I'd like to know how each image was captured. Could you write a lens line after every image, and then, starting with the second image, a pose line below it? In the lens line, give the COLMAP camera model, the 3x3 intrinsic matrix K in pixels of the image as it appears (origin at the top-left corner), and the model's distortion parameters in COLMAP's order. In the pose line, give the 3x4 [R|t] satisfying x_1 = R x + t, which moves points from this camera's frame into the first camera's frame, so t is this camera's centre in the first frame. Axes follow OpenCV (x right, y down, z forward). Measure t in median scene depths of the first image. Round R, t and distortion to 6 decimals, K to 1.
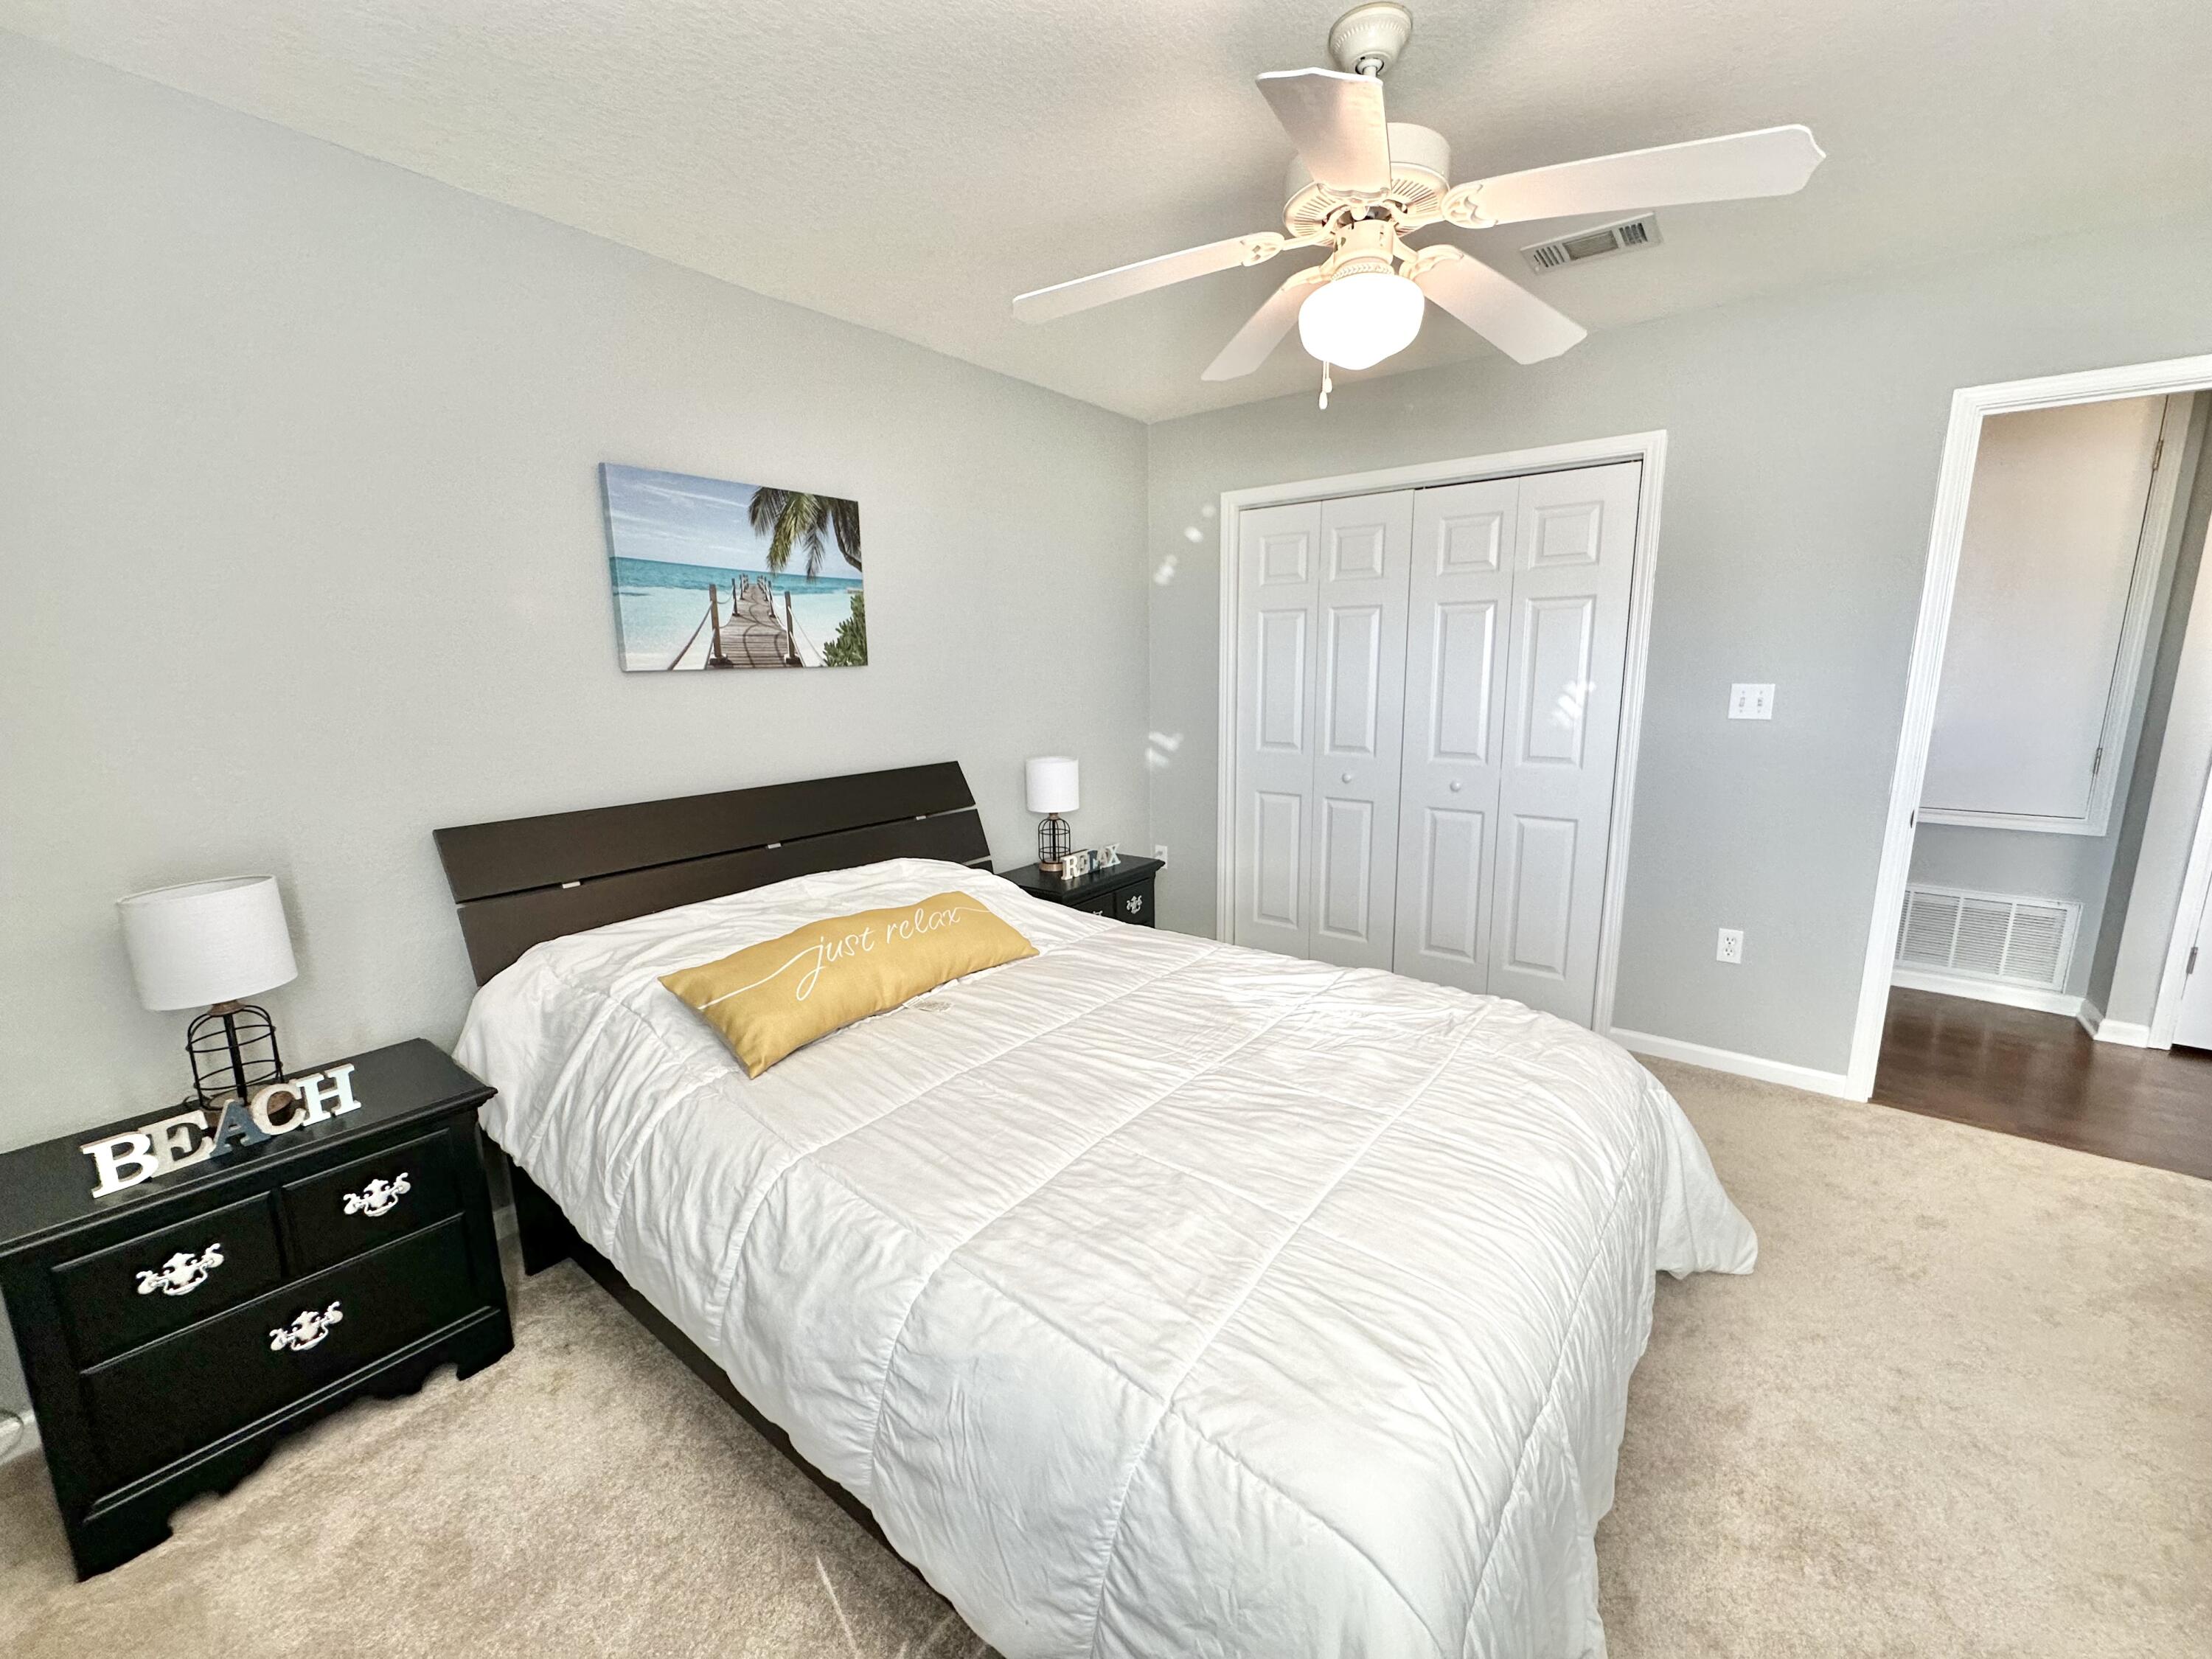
lens RADIAL K [[882.4, 0, 1109.8], [0, 882.4, 826.2], [0, 0, 1]] dist [-0.002527, 0.000056]
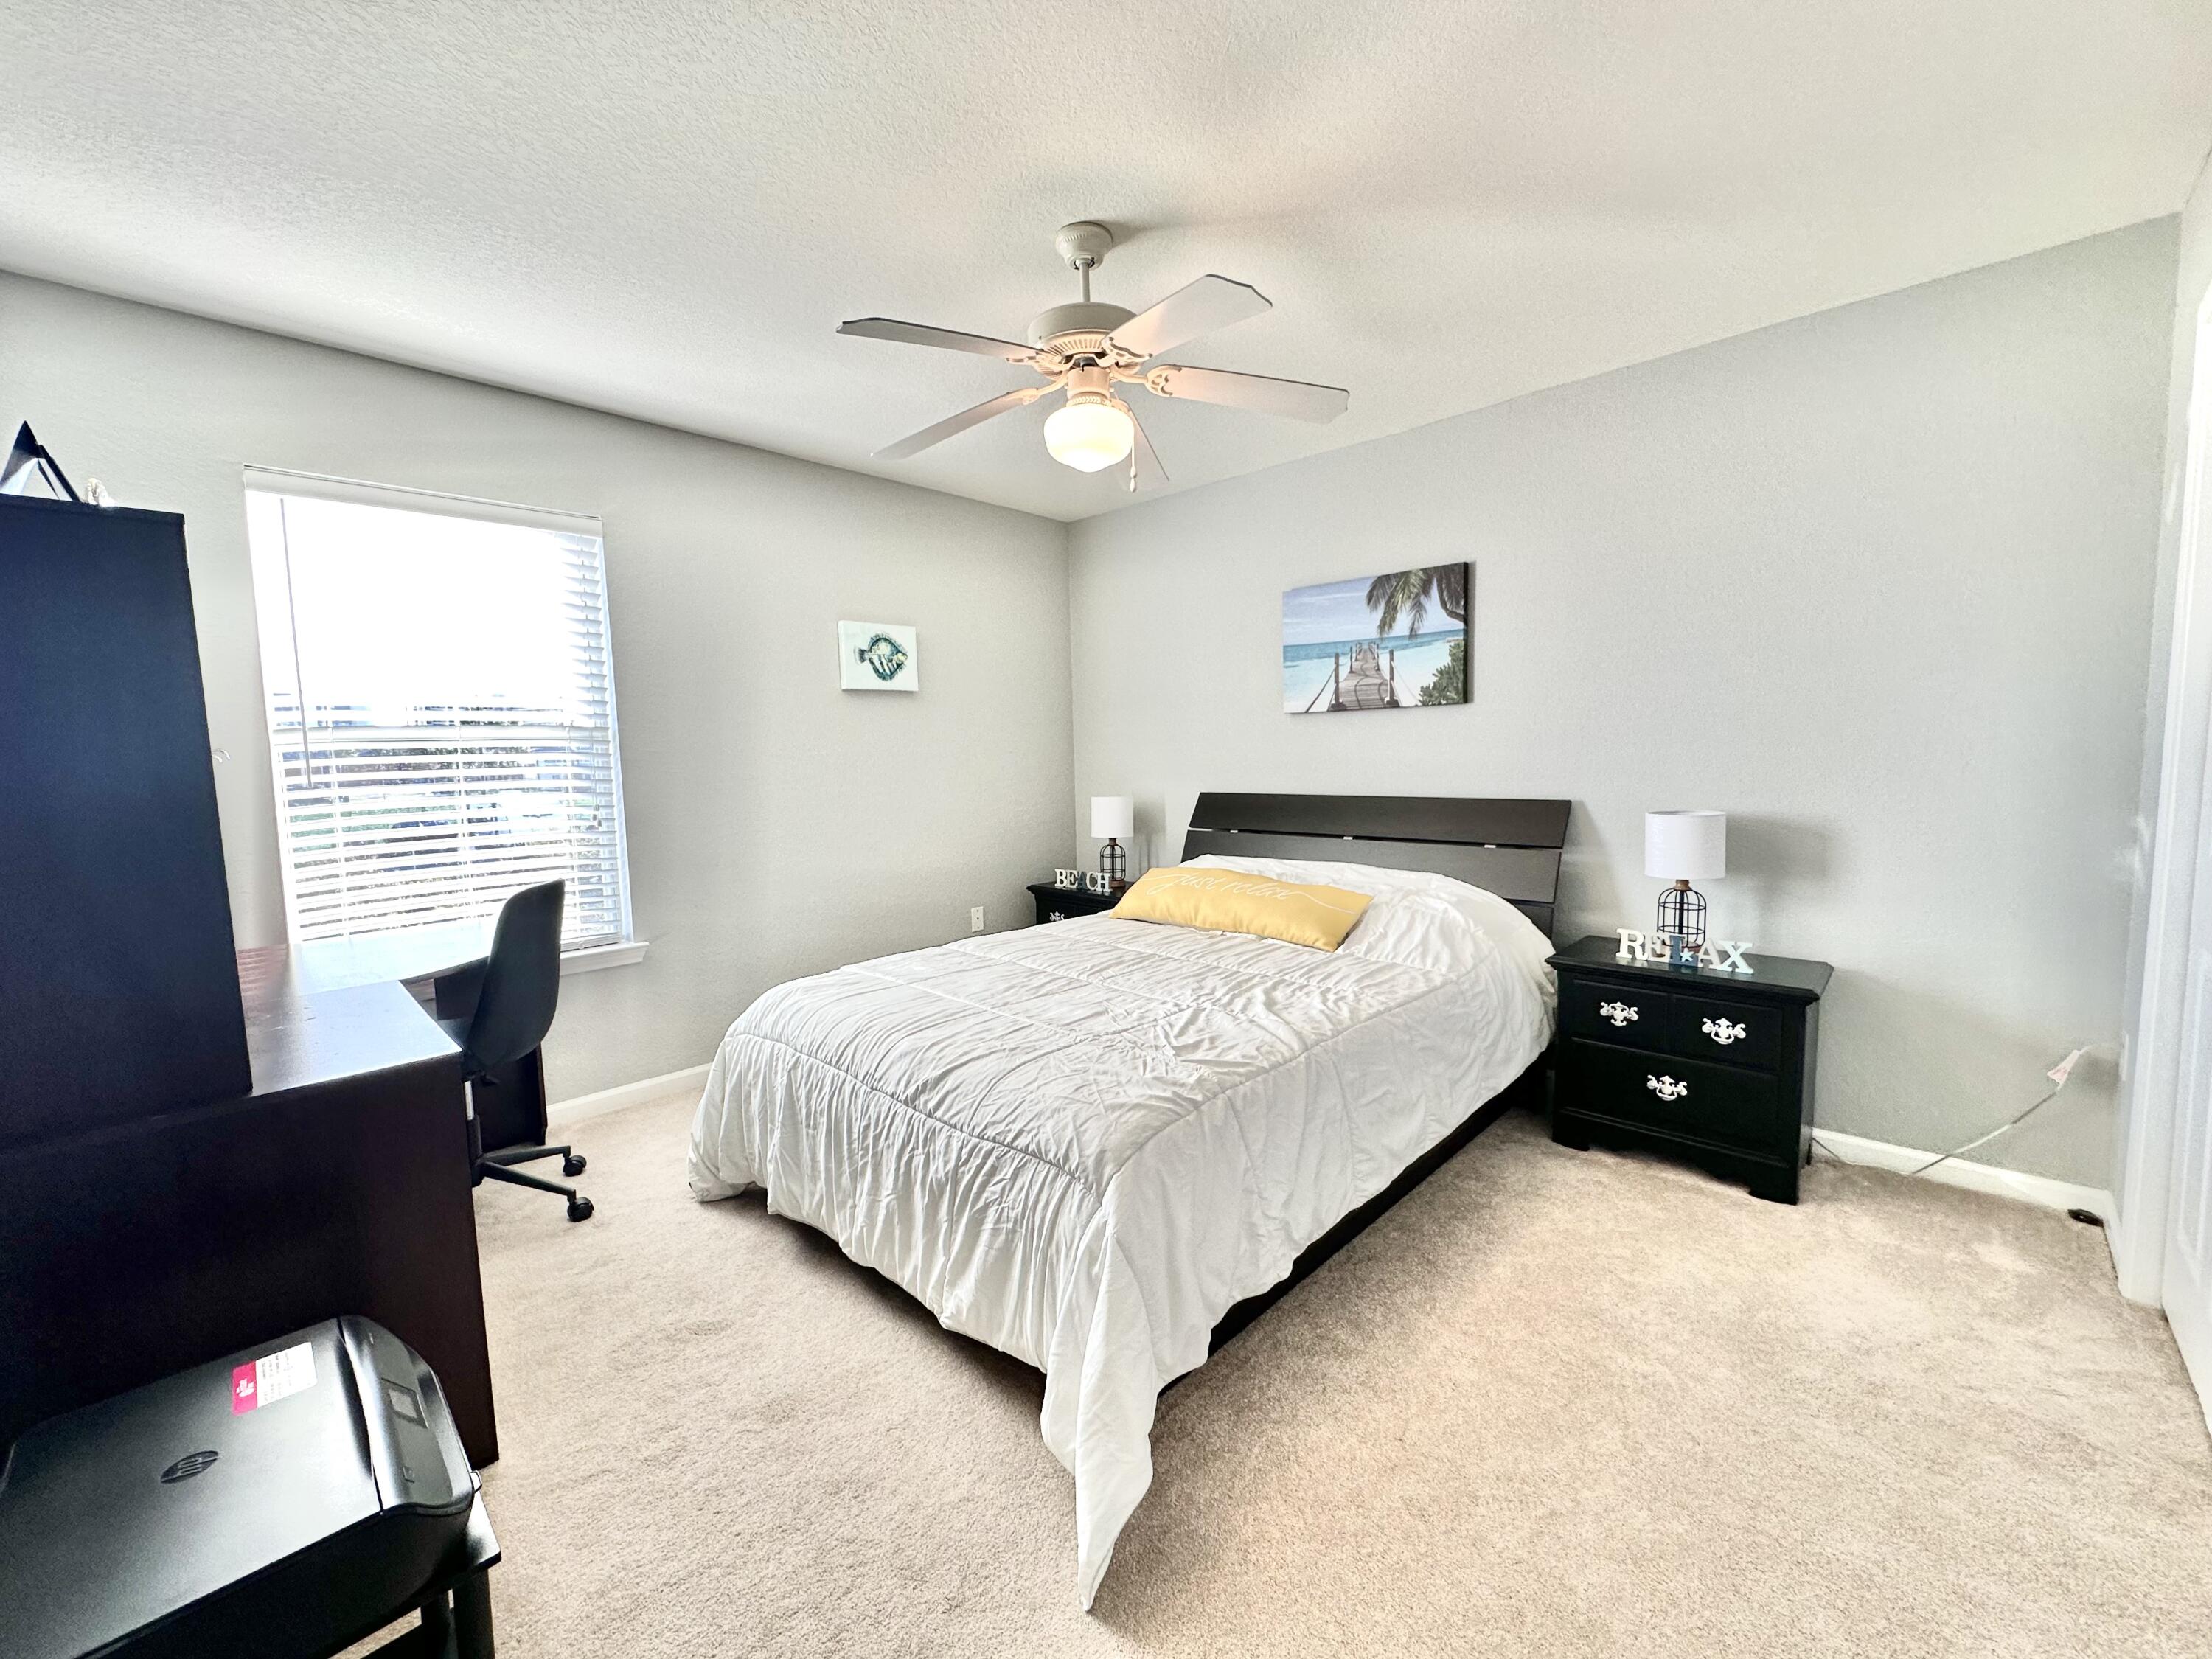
lens RADIAL K [[882.4, 0, 1109.8], [0, 882.4, 826.2], [0, 0, 1]] dist [-0.002527, 0.000056]
pose [[-0.105318, 0.104696, -0.988912, 1.013779], [-0.162154, 0.979325, 0.120950, -0.103383], [0.981129, 0.173094, -0.086164, 0.765556]]
